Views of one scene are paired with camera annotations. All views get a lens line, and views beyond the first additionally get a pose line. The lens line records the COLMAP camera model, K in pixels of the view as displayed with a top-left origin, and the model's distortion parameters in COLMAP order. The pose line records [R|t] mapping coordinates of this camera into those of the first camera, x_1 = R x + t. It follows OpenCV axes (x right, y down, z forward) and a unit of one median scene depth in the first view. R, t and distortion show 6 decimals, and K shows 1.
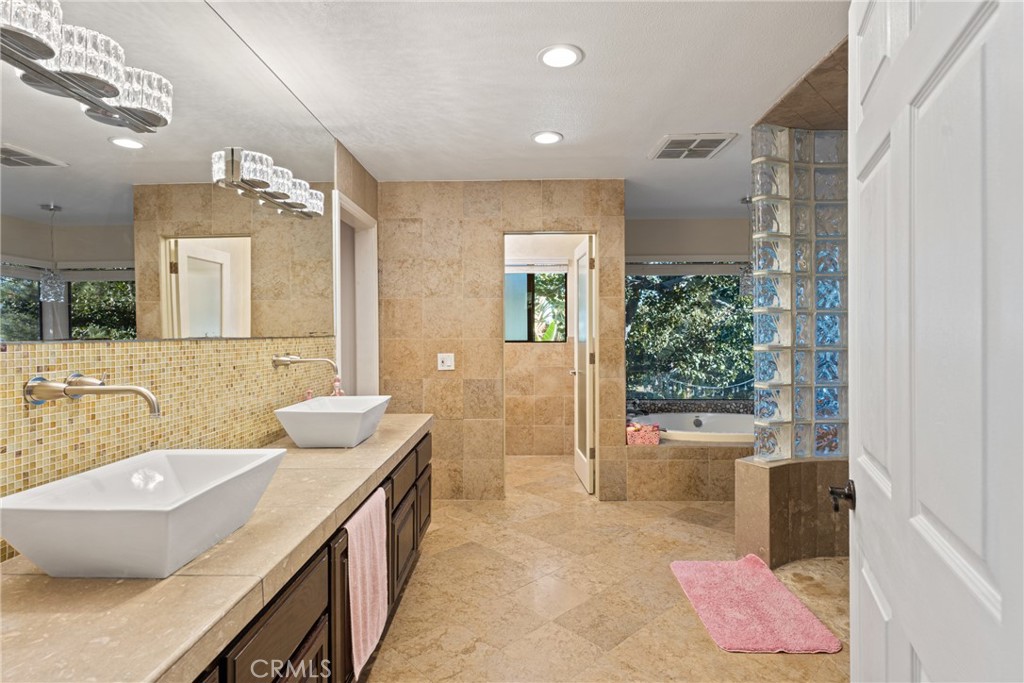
lens RADIAL K [[549.5, 0, 511.6], [0, 549.5, 338.4], [0, 0, 1]] dist [-0.000833, 0.000061]
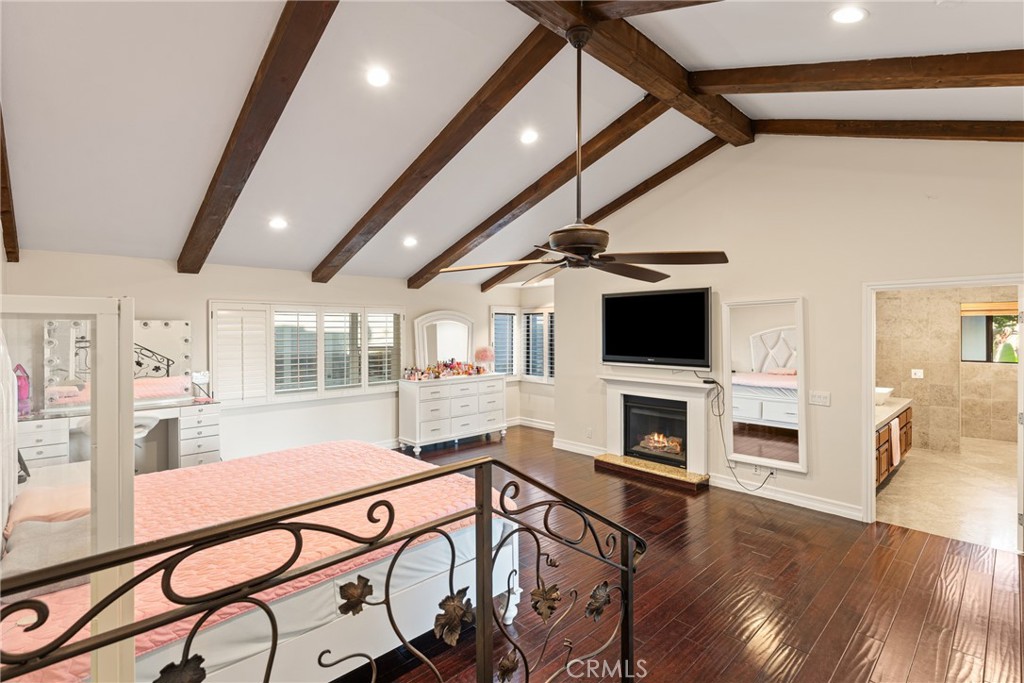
lens RADIAL K [[474.4, 0, 514.4], [0, 474.4, 333.8], [0, 0, 1]] dist [-0.001803, -0.000279]
pose [[0.700415, 0.003858, -0.713725, 0.068758], [-0.007748, 0.999968, -0.002199, -0.078913], [0.713693, 0.007071, 0.700423, -1.095682]]
